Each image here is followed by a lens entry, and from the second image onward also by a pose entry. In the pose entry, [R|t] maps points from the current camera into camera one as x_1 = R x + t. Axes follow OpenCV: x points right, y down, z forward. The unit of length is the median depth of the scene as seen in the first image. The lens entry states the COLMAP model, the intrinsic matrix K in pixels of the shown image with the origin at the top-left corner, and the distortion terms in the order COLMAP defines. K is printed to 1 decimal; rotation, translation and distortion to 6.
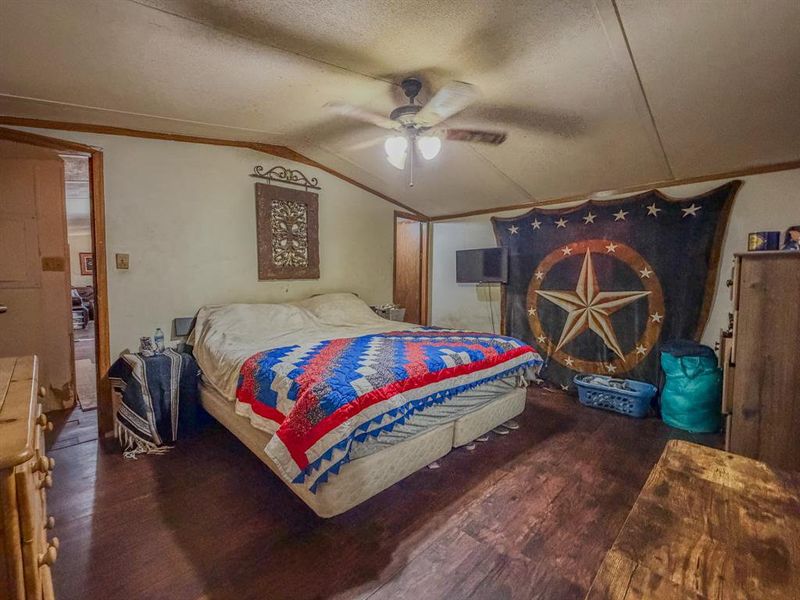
lens RADIAL K [[351.6, 0, 400.0], [0, 351.6, 300.0], [0, 0, 1]] dist [-0.000436, -0.000130]
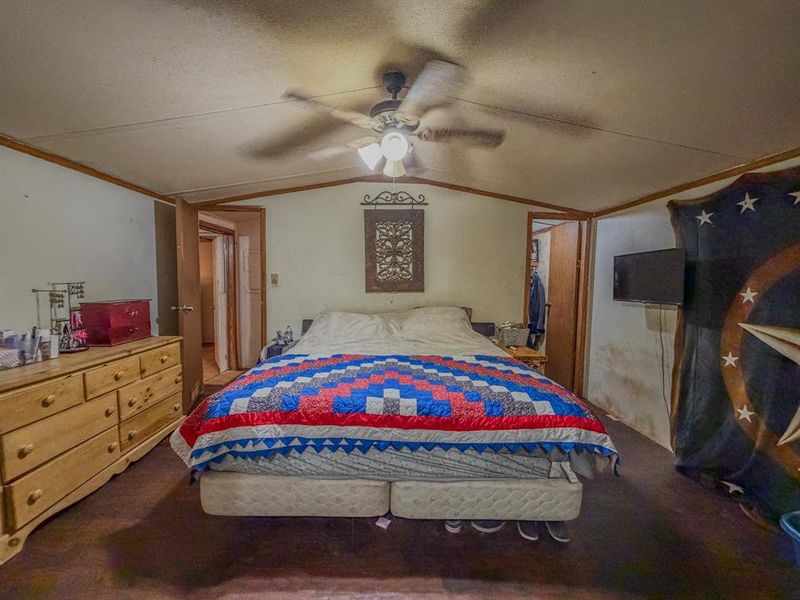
lens RADIAL K [[323.6, 0, 398.3], [0, 323.6, 298.4], [0, 0, 1]] dist [0.000735, 0.000232]
pose [[0.707143, 0.043473, -0.705733, 0.405567], [-0.050410, 0.998668, 0.011007, -0.049699], [0.705271, 0.027792, 0.708393, 0.289999]]
